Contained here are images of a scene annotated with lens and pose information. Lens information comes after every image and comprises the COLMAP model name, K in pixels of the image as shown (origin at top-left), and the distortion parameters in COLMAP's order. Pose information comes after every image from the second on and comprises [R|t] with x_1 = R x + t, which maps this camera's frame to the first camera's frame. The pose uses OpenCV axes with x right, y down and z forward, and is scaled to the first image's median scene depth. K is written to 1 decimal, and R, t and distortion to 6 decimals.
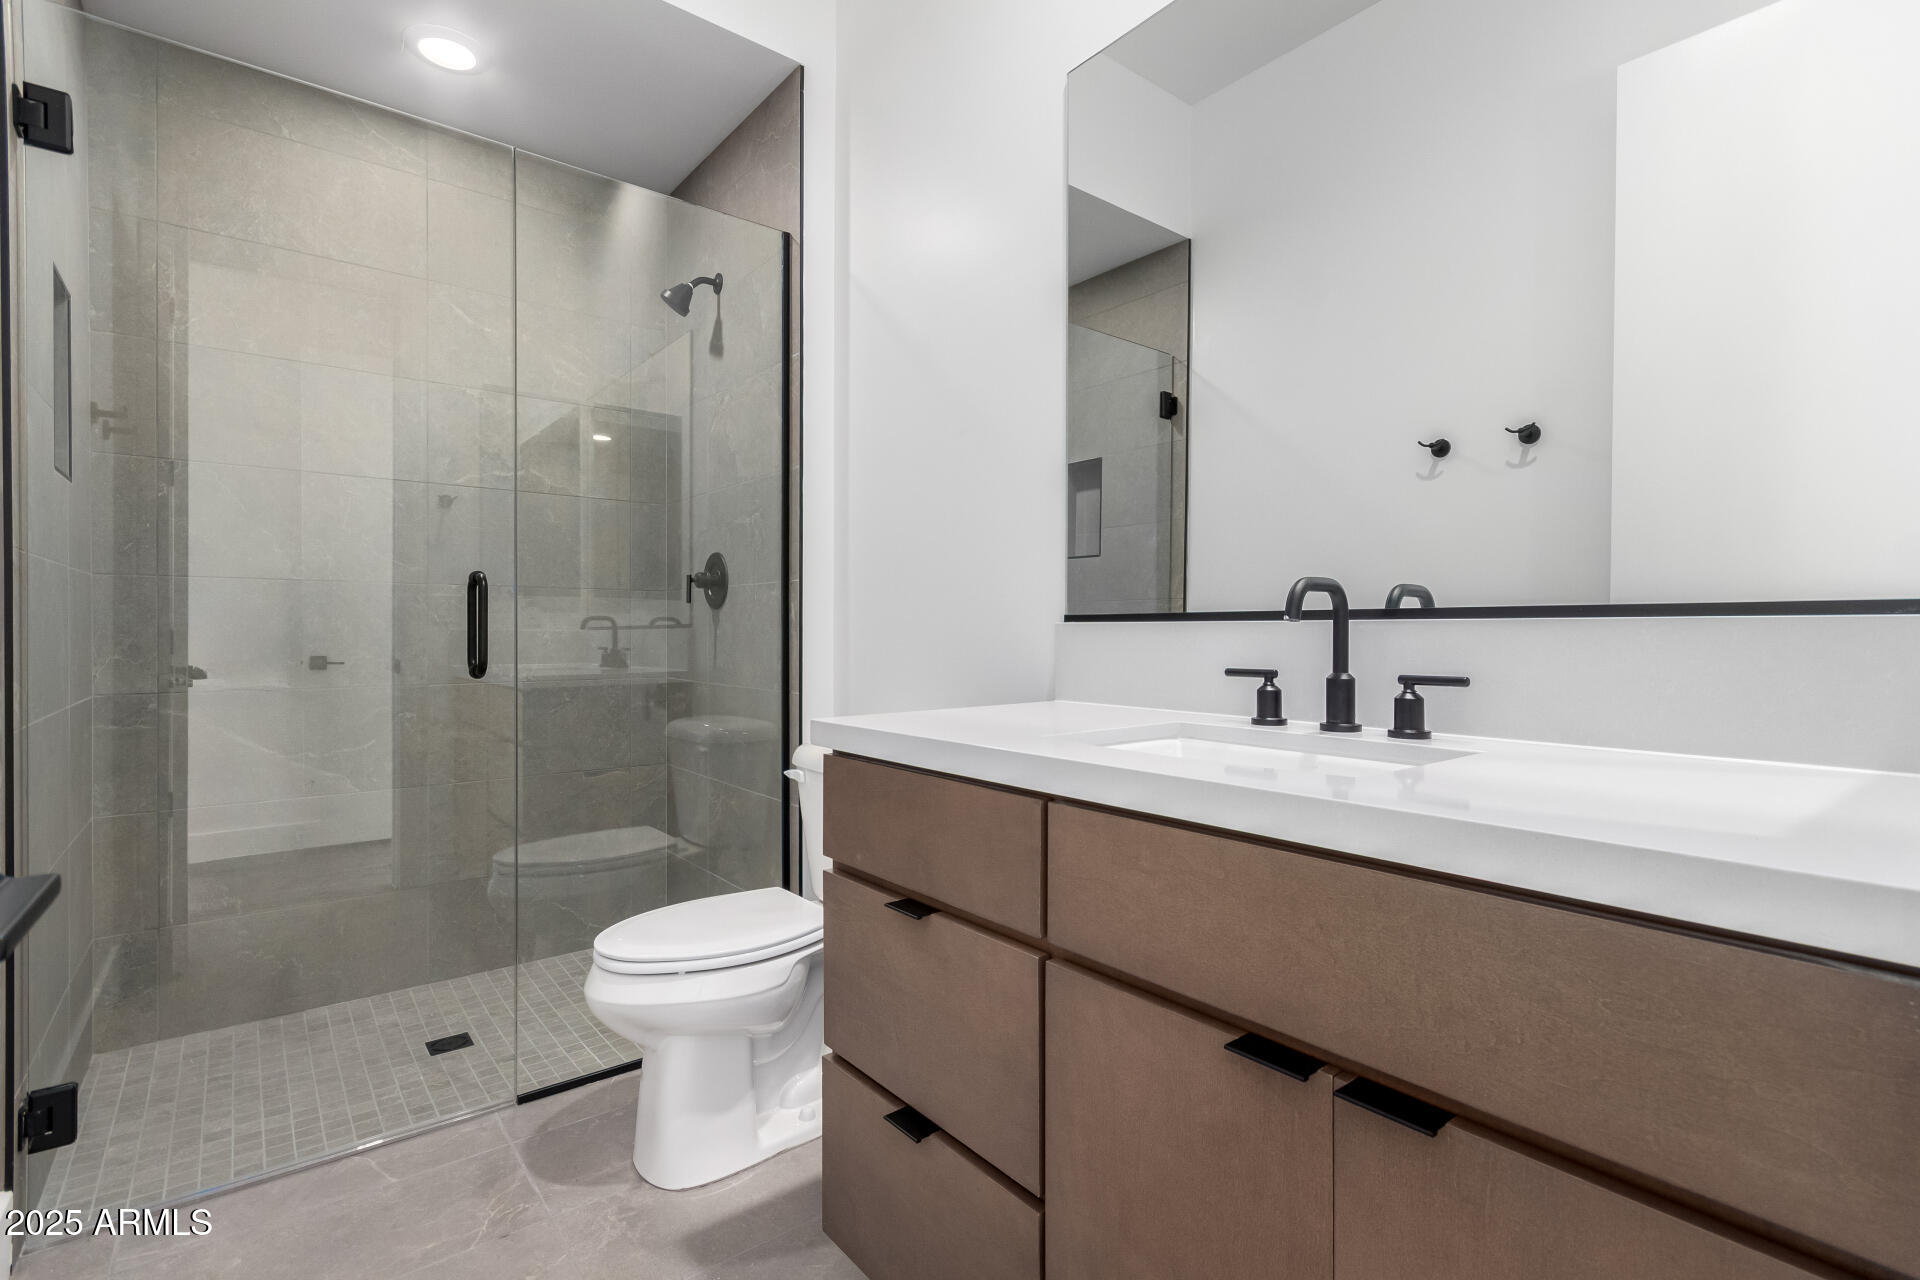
lens RADIAL K [[896.4, 0, 958.6], [0, 896.4, 631.9], [0, 0, 1]] dist [0.003569, -0.003004]
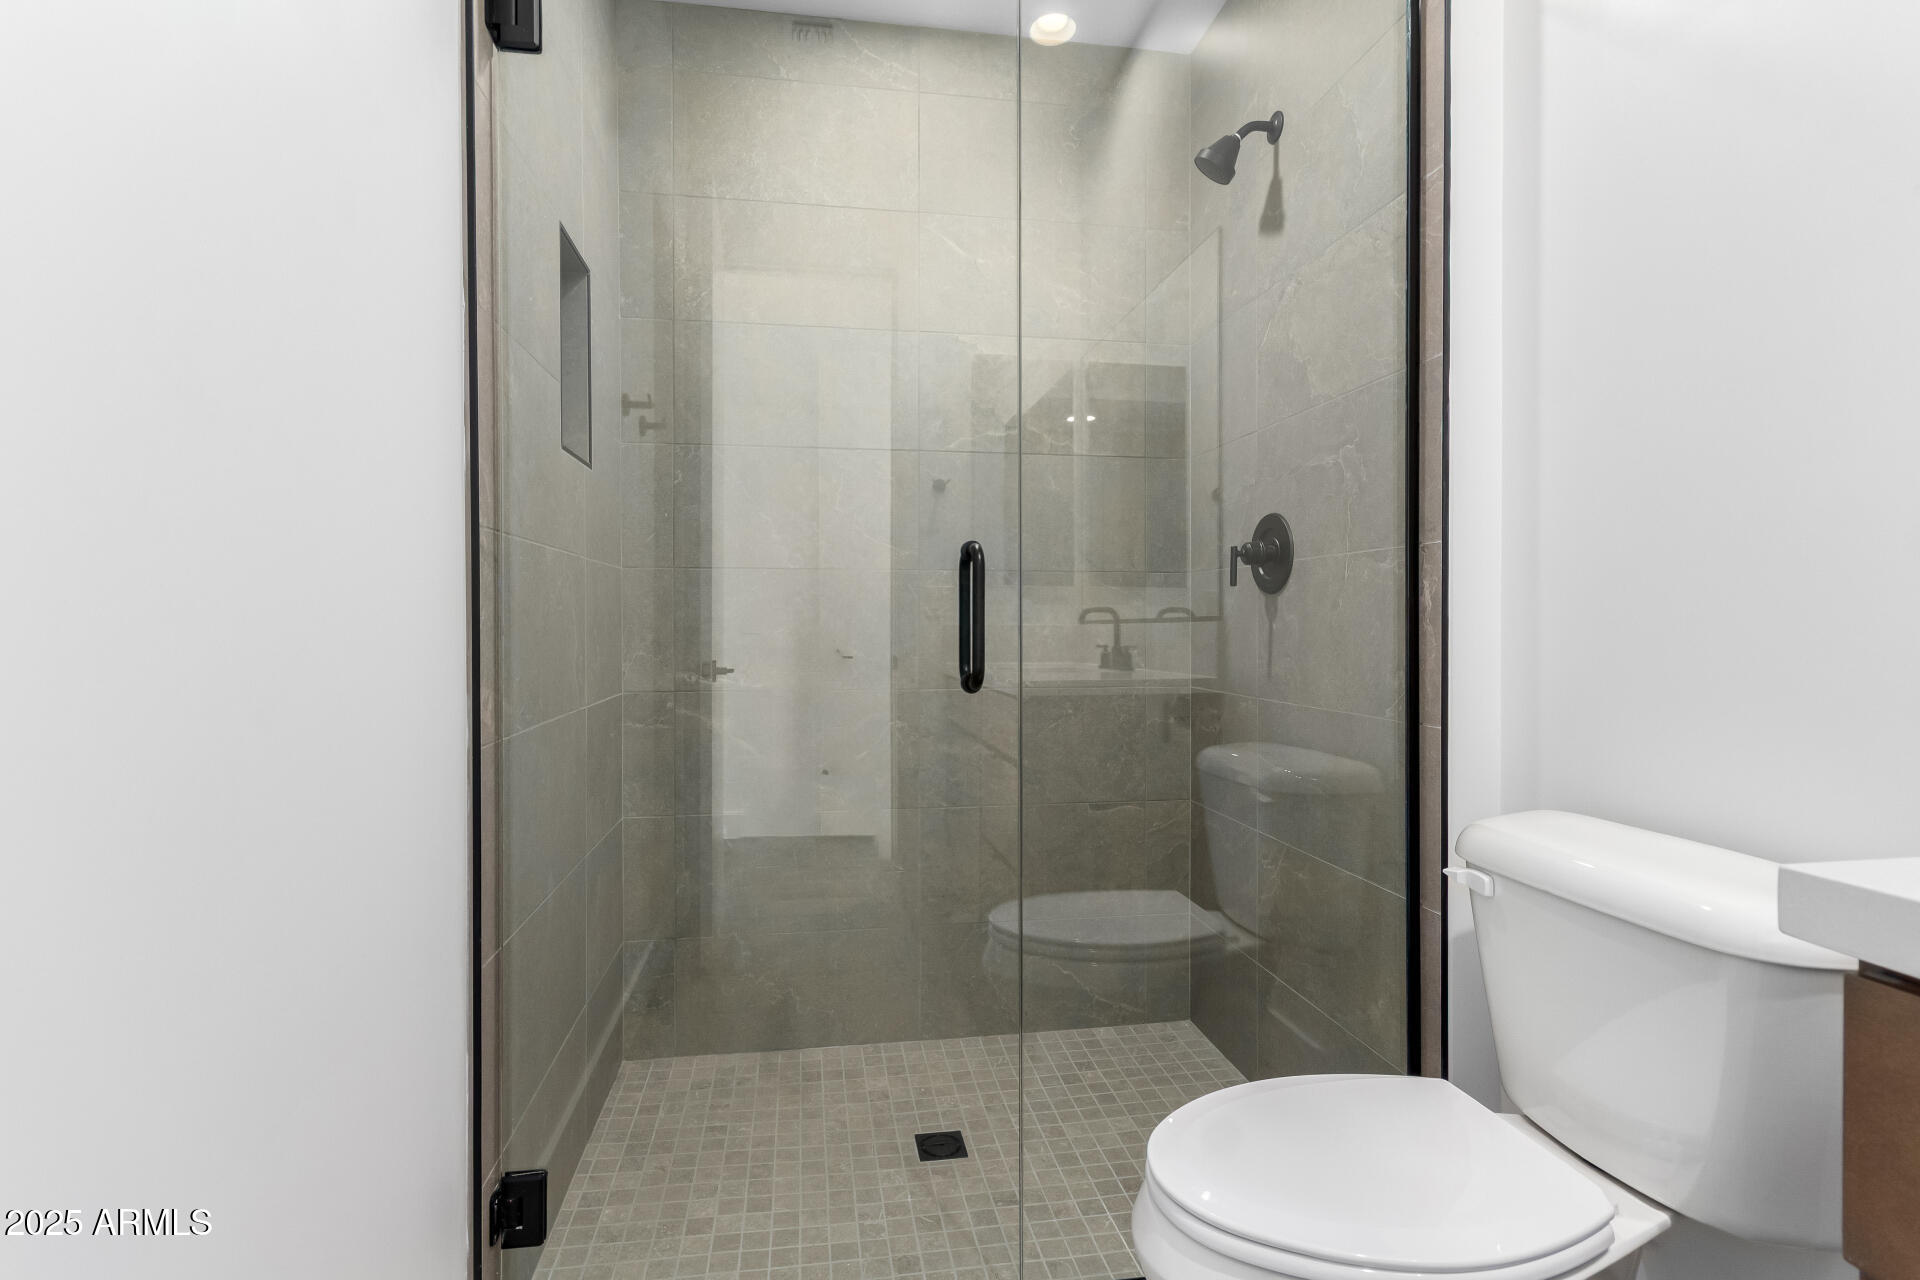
lens RADIAL K [[896.4, 0, 954.6], [0, 896.4, 626.5], [0, 0, 1]] dist [0.003569, -0.003004]
pose [[0.873925, -0.000302, -0.486061, -0.156630], [0.000426, 1.000000, 0.000145, -0.000734], [0.486061, -0.000334, 0.873925, 0.286804]]
